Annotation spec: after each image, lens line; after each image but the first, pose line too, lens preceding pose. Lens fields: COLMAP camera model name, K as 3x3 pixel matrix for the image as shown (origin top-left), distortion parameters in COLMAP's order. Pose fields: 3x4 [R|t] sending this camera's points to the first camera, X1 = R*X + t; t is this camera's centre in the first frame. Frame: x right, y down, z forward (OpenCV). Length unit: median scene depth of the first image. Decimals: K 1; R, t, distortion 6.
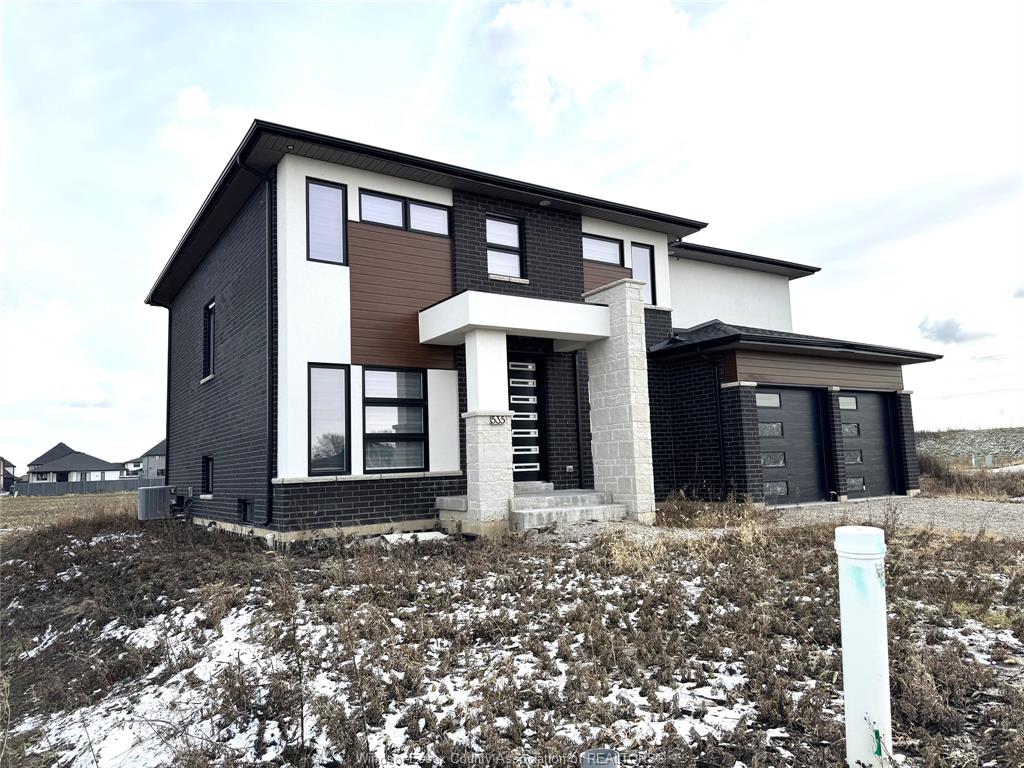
lens RADIAL K [[717.5, 0, 514.0], [0, 717.5, 386.3], [0, 0, 1]] dist [0.131757, 0.001908]
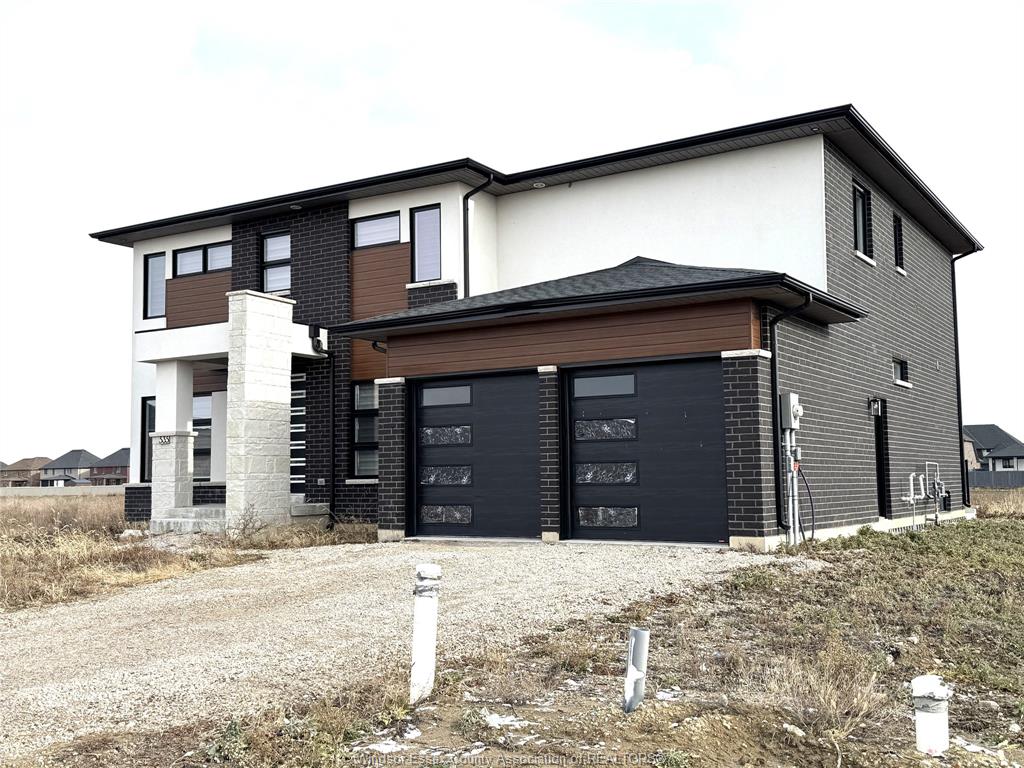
lens RADIAL K [[1070.2, 0, 508.2], [0, 1070.2, 386.9], [0, 0, 1]] dist [0.106953, 0.000000]
pose [[0.407162, -0.049685, -0.912004, 1.600842], [0.101687, 0.994778, -0.008796, 0.029837], [0.907678, -0.089157, 0.410088, 0.708332]]
